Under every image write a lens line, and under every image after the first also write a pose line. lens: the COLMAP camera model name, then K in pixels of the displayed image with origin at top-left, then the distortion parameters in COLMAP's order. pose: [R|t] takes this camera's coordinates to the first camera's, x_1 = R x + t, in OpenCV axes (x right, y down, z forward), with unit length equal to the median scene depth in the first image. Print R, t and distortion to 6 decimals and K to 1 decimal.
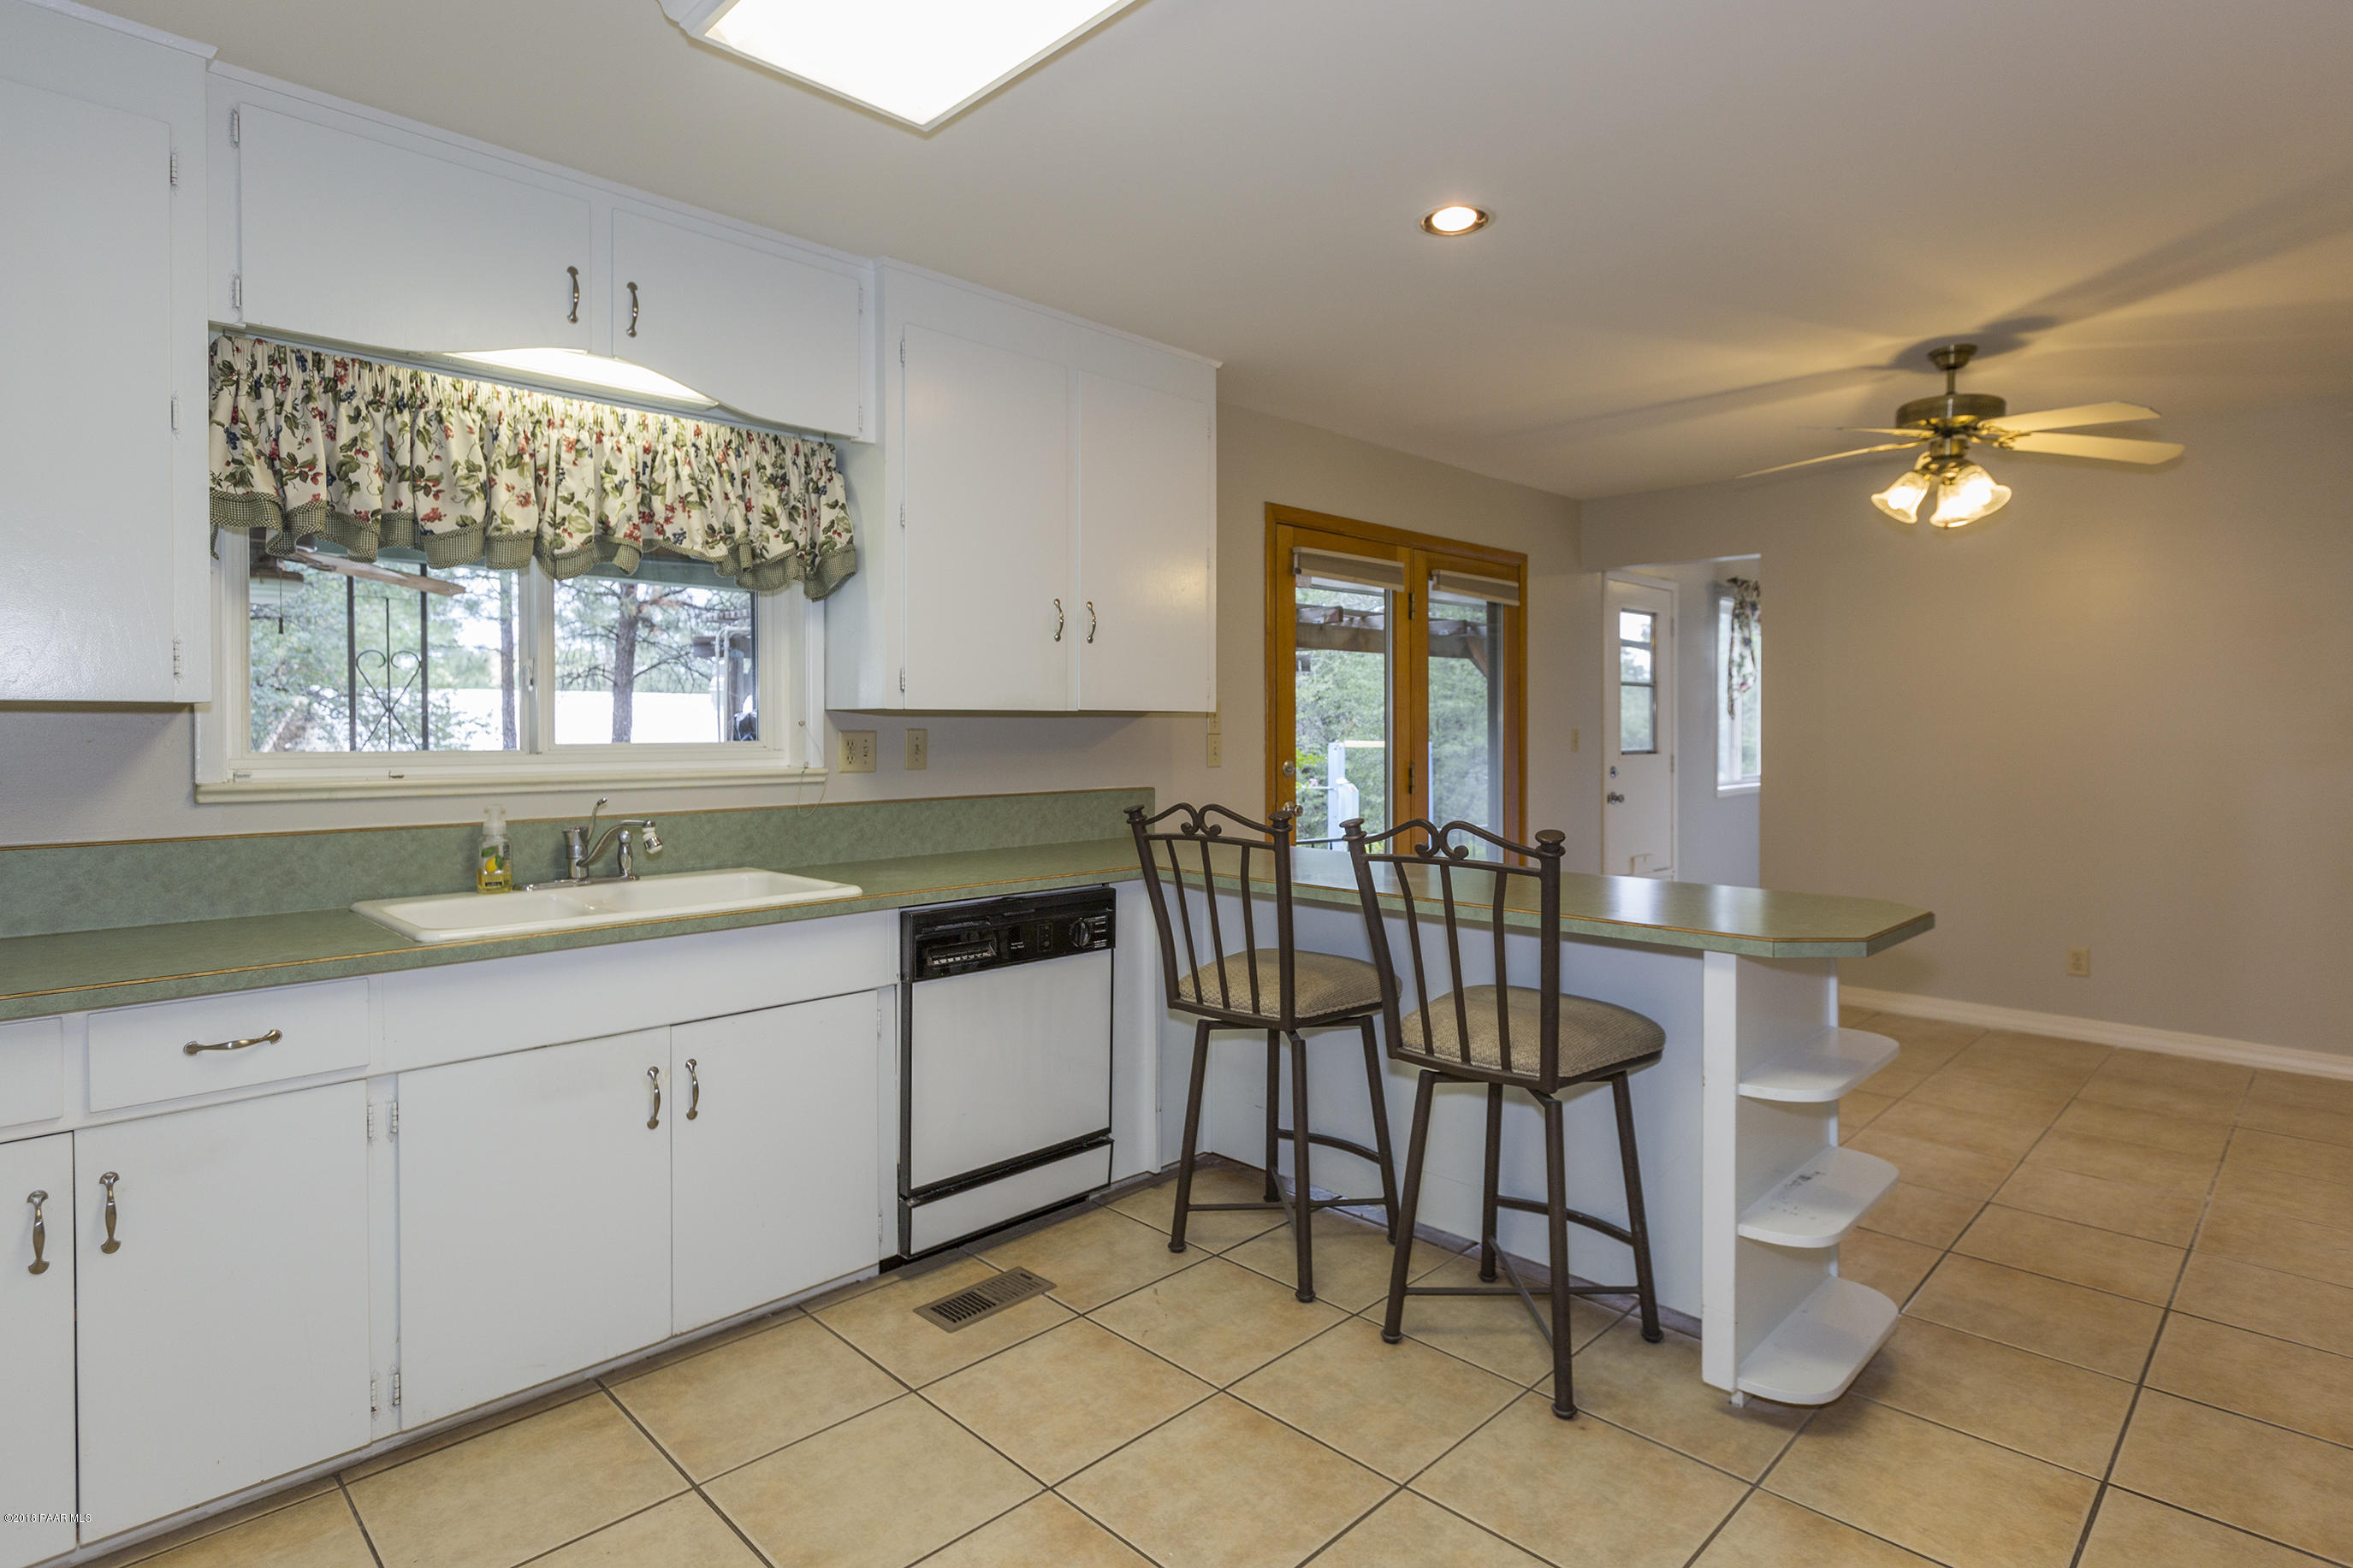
lens RADIAL K [[1205.9, 0, 1219.5], [0, 1205.9, 732.7], [0, 0, 1]] dist [-0.001510, -0.000613]
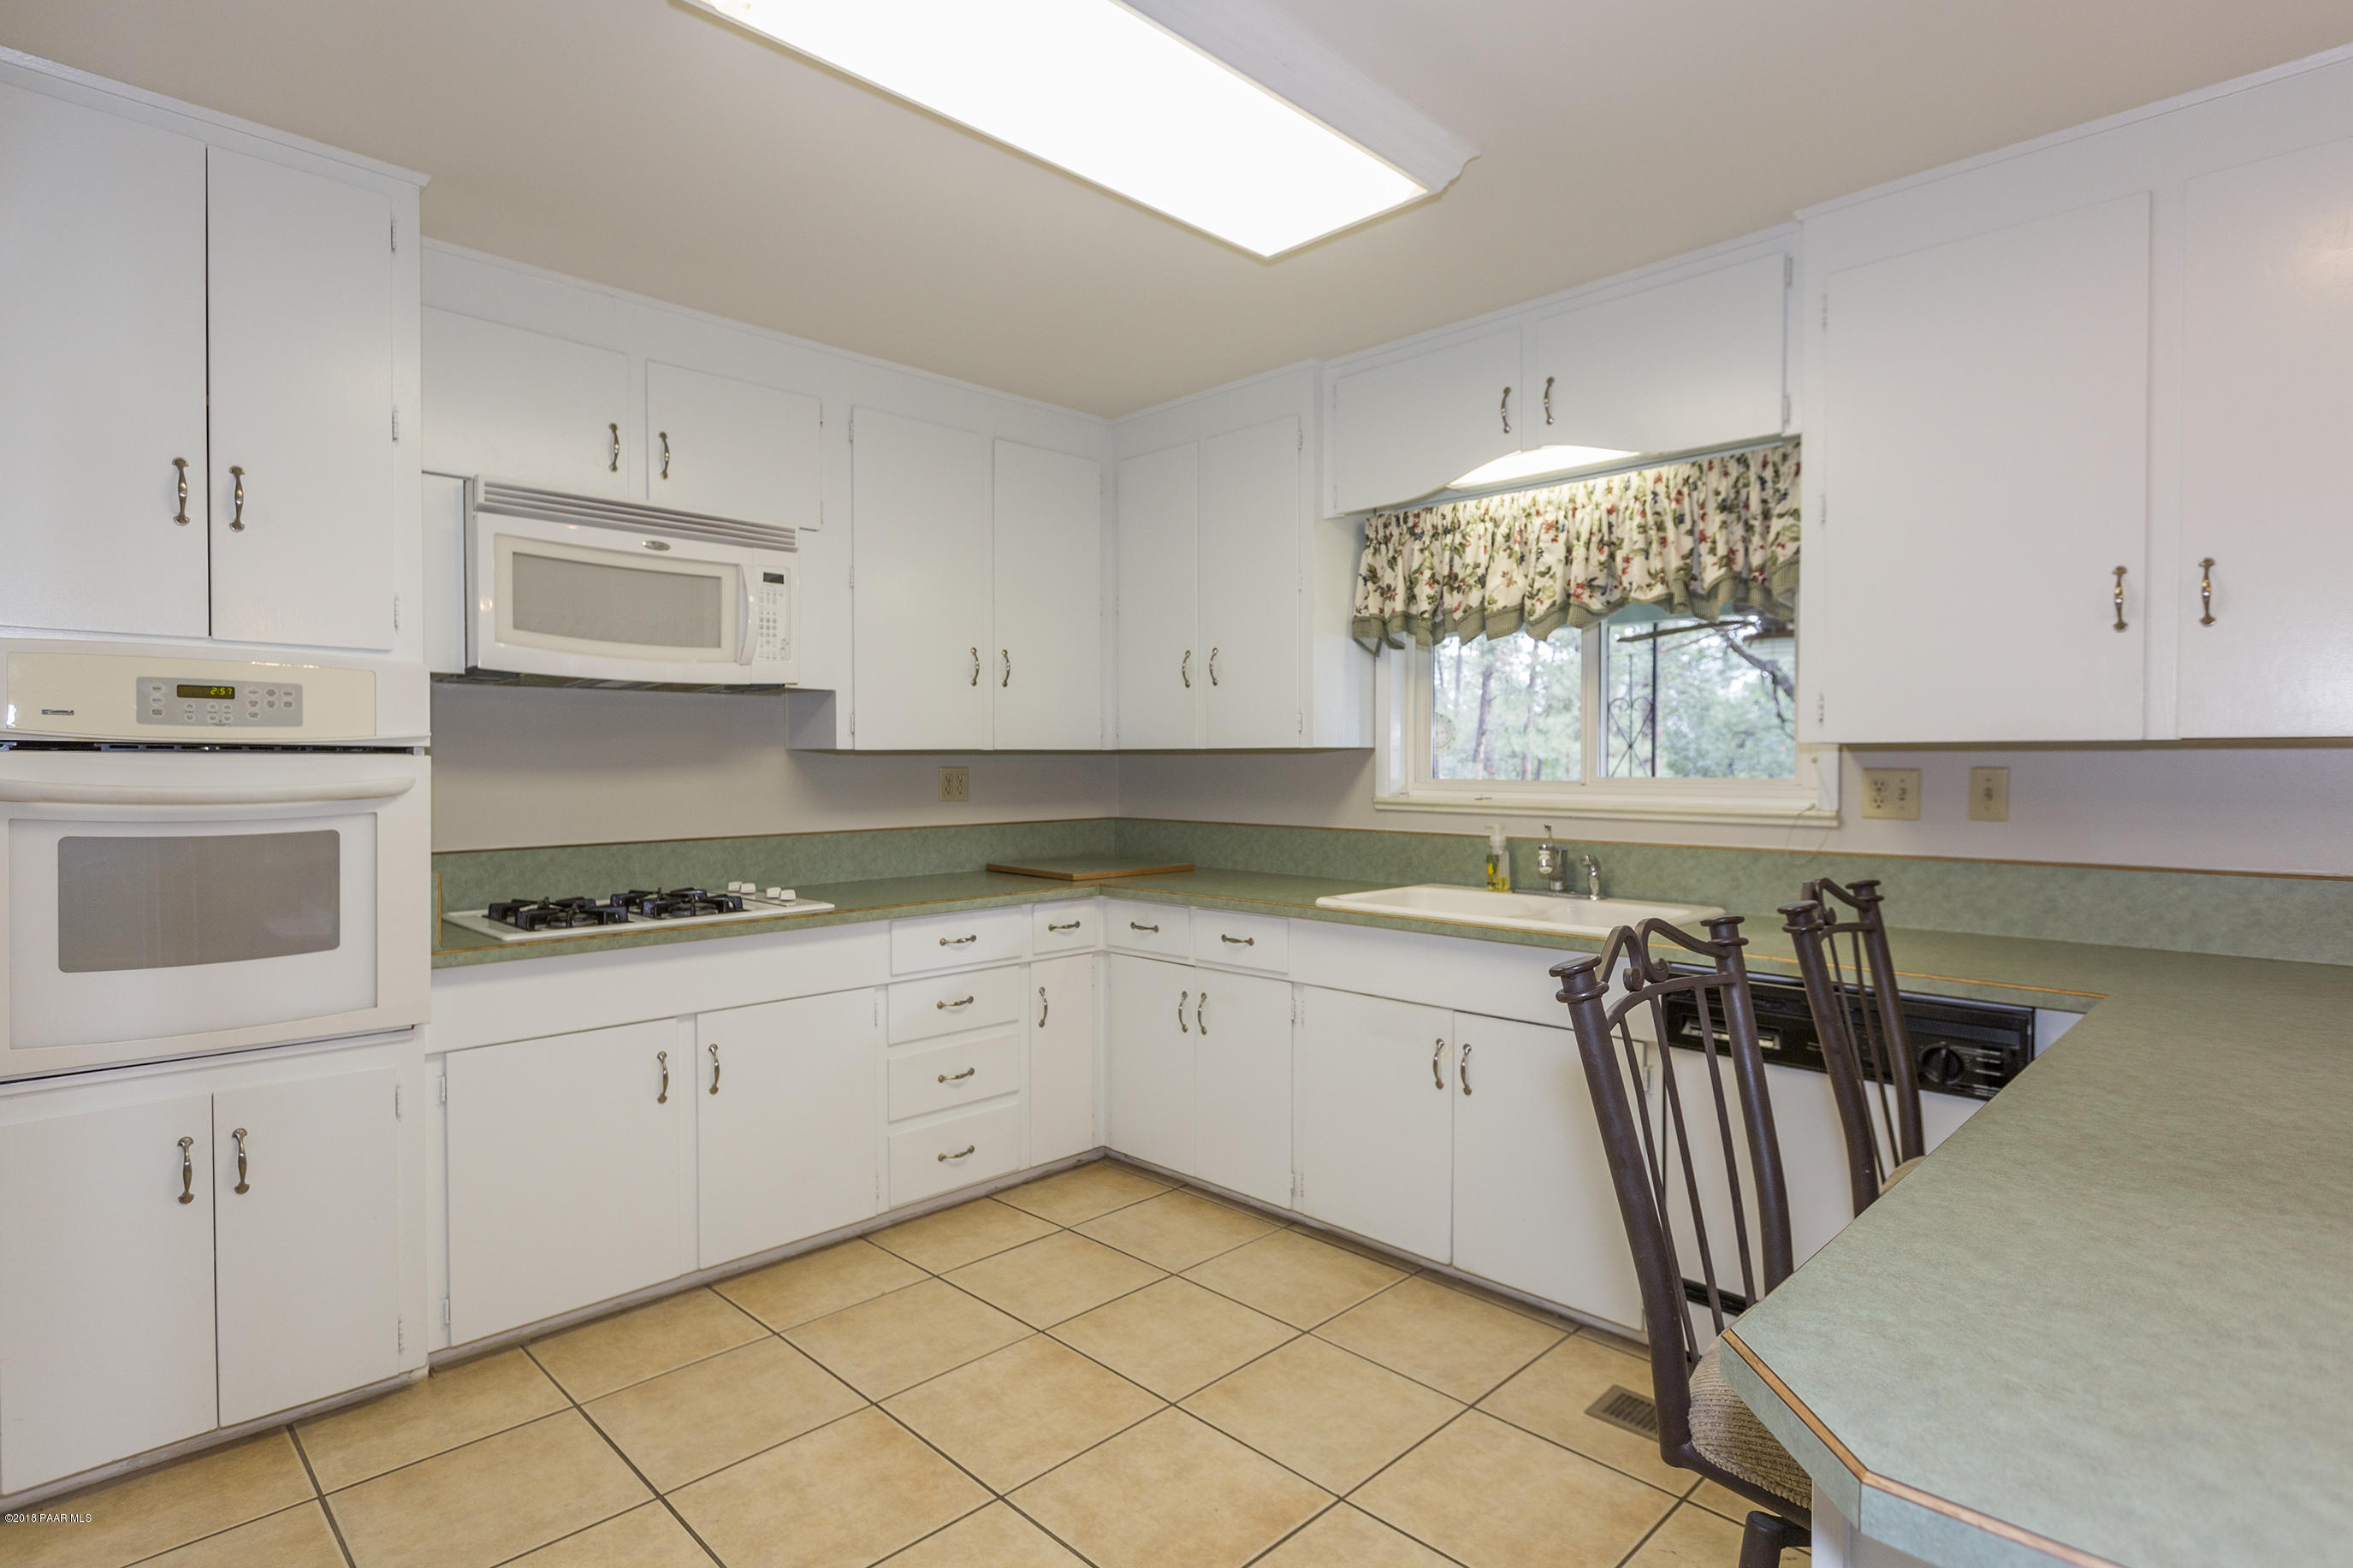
lens RADIAL K [[1185.3, 0, 1148.4], [0, 1185.3, 775.5], [0, 0, 1]] dist [-0.010858, 0.000675]
pose [[-0.029844, 0.016707, -0.999415, 0.687600], [-0.004216, 0.999849, 0.016840, -0.010956], [0.999546, 0.004716, -0.029769, 0.678676]]
